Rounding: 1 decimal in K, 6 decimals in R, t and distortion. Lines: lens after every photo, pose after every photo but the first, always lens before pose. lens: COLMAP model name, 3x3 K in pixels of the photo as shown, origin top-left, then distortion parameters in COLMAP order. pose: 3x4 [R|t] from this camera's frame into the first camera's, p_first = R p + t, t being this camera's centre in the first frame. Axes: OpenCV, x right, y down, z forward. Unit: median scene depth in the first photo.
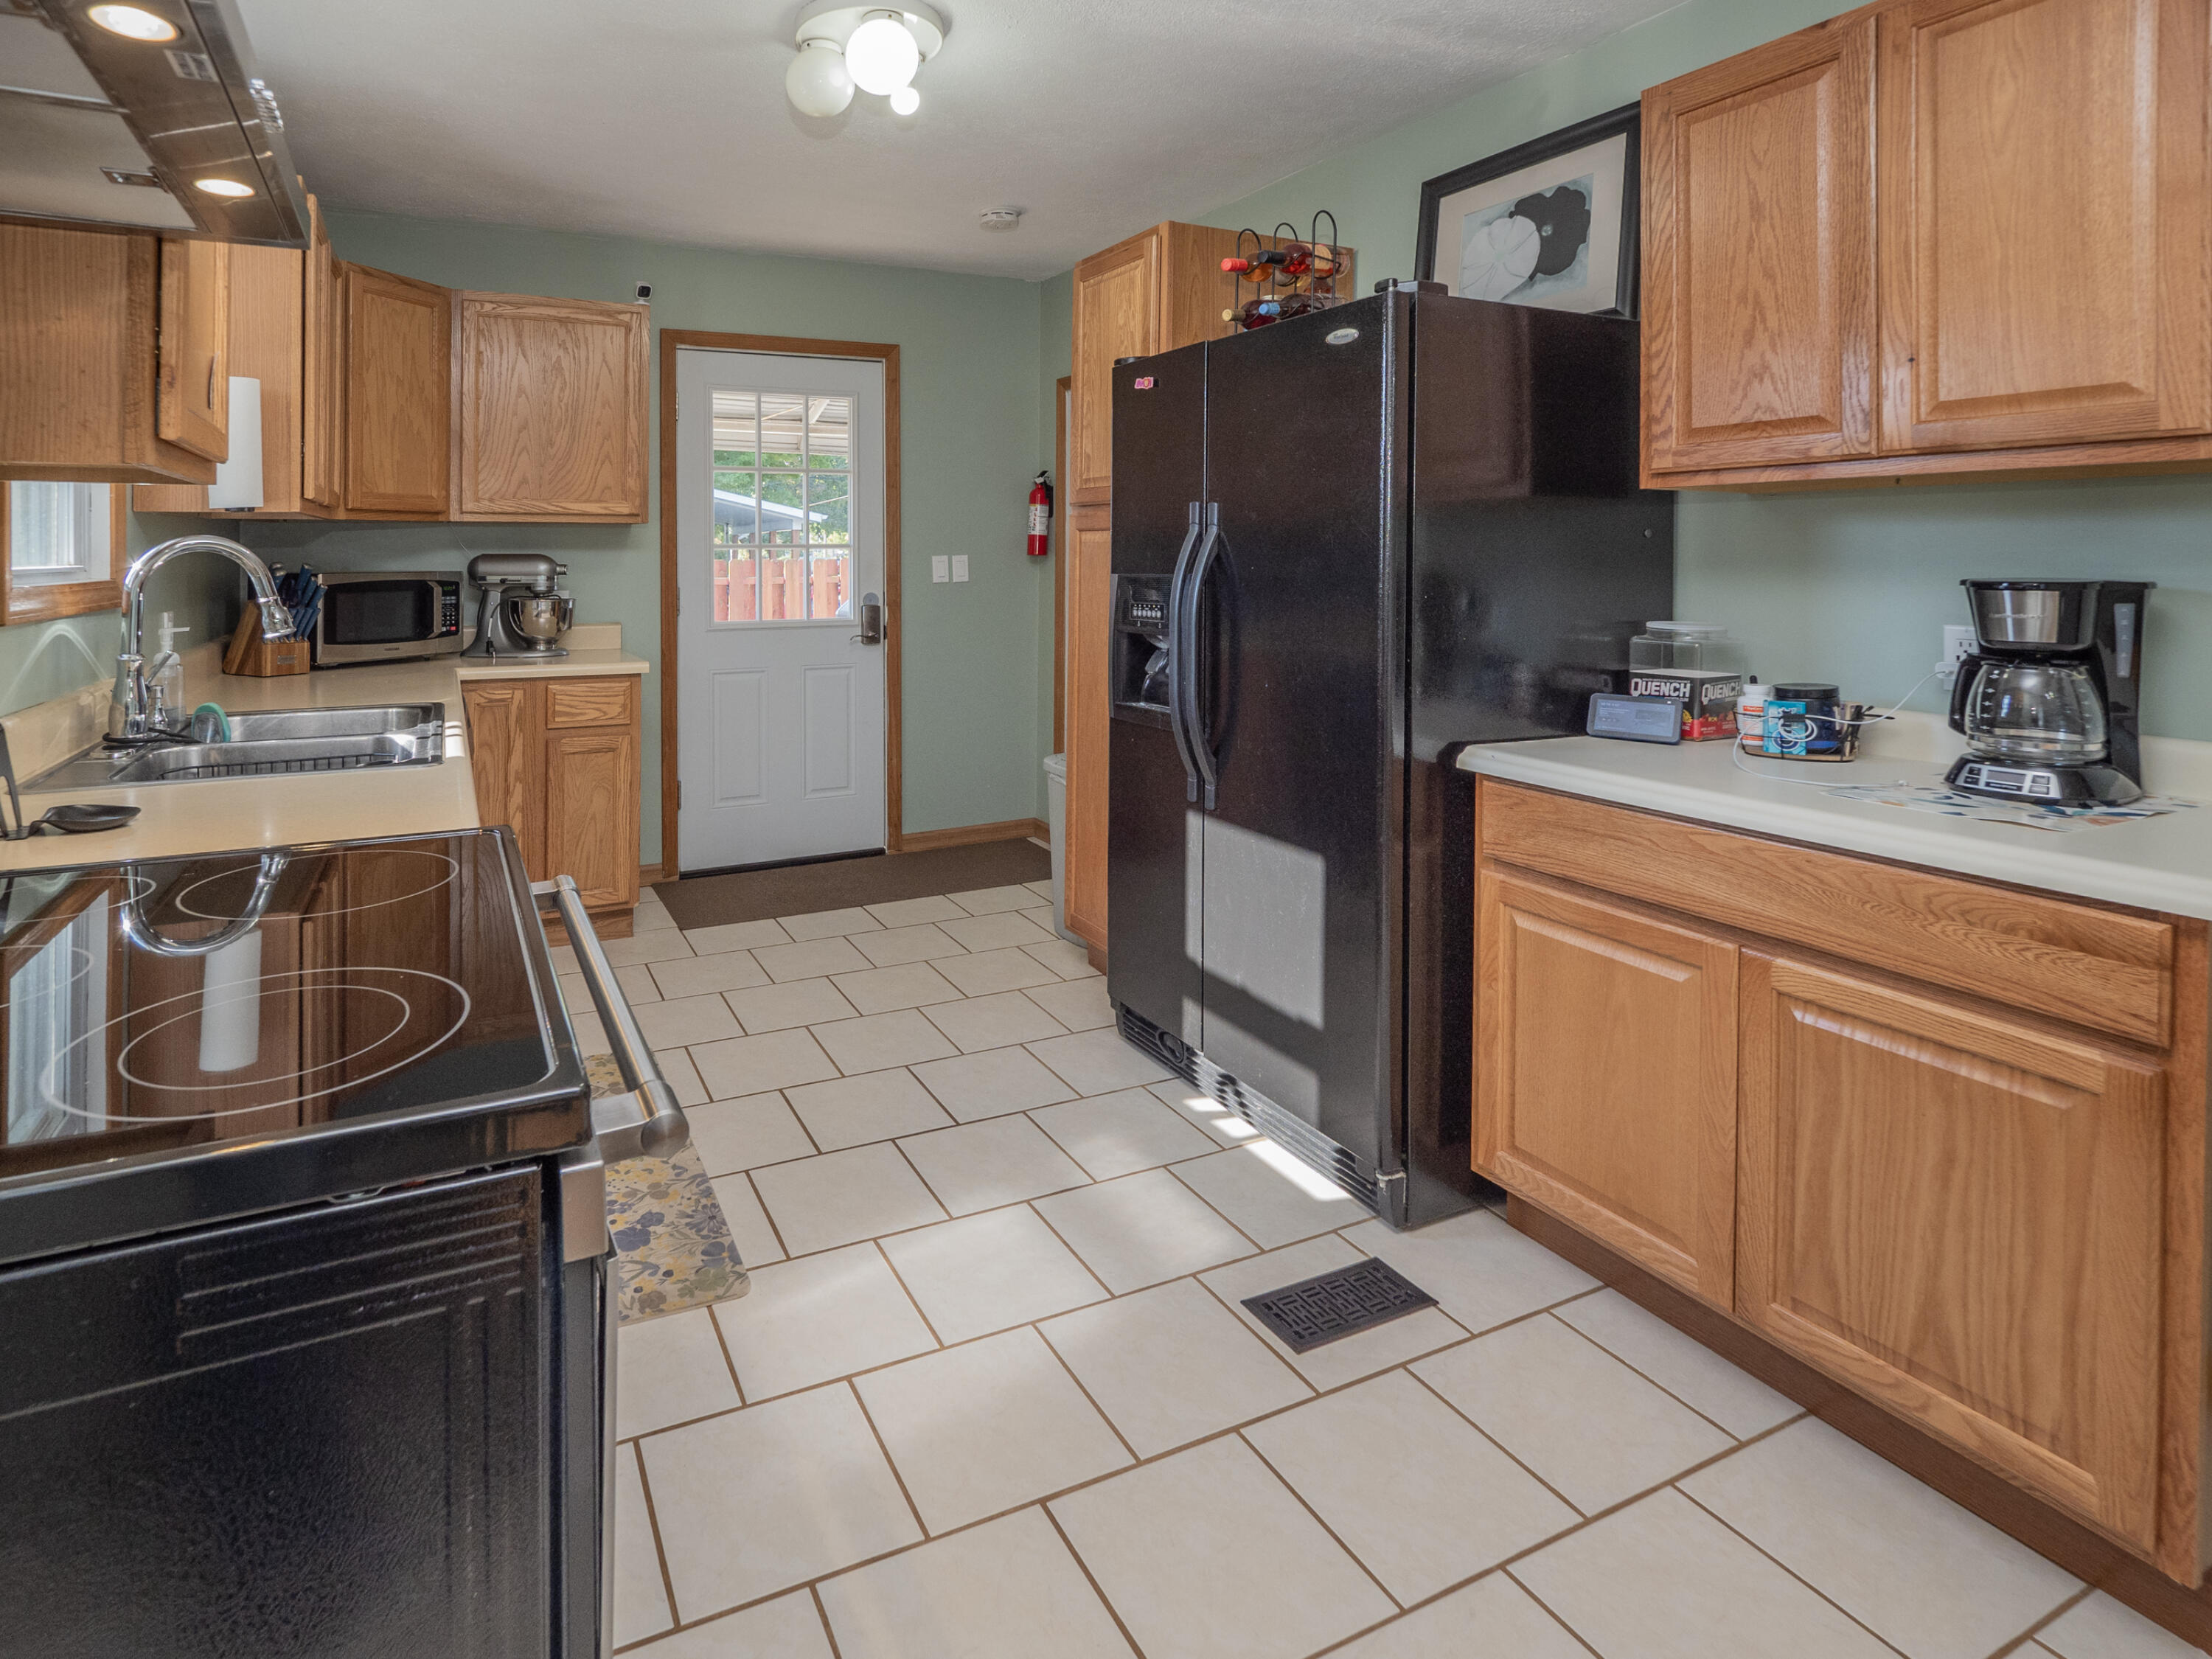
lens RADIAL K [[1222.1, 0, 1095.0], [0, 1222.1, 835.7], [0, 0, 1]] dist [0.004723, 0.000654]
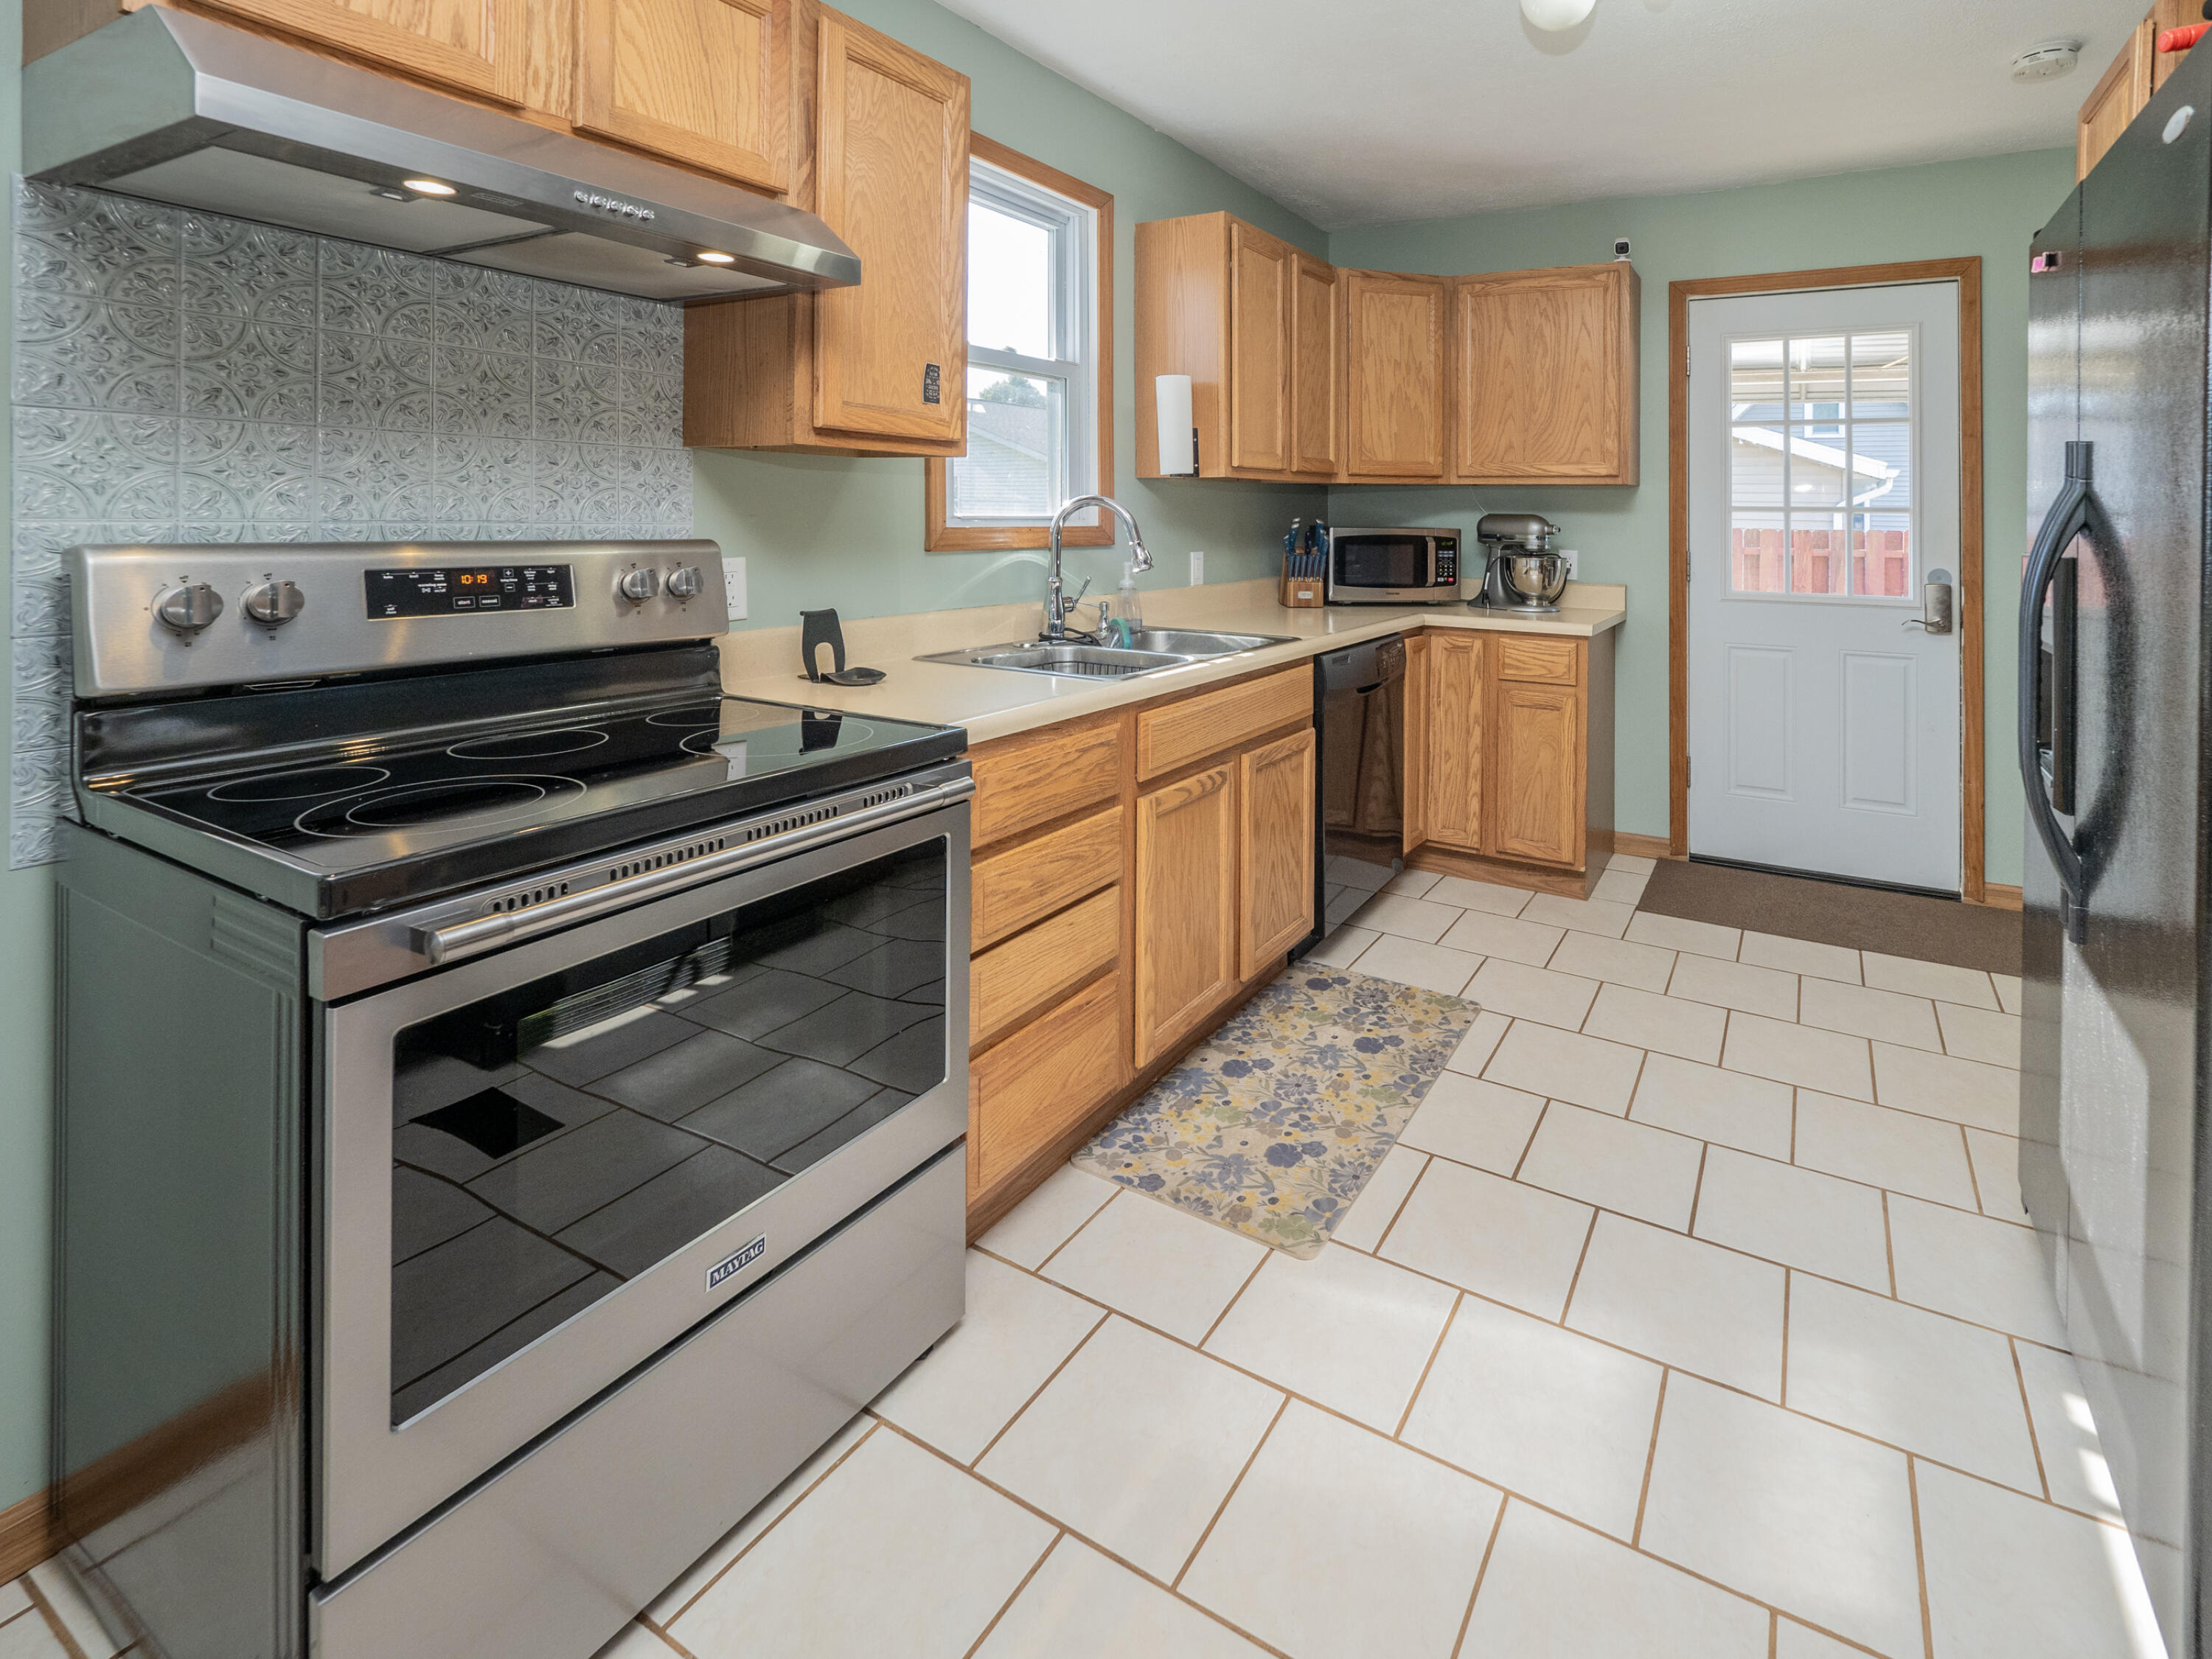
lens RADIAL K [[1141.2, 0, 1106.3], [0, 1141.2, 726.8], [0, 0, 1]] dist [-0.000927, -0.013838]
pose [[0.515822, 0.172666, -0.839115, 0.235222], [-0.208960, 0.975253, 0.072227, -0.054419], [0.830821, 0.138085, 0.539138, 0.225259]]
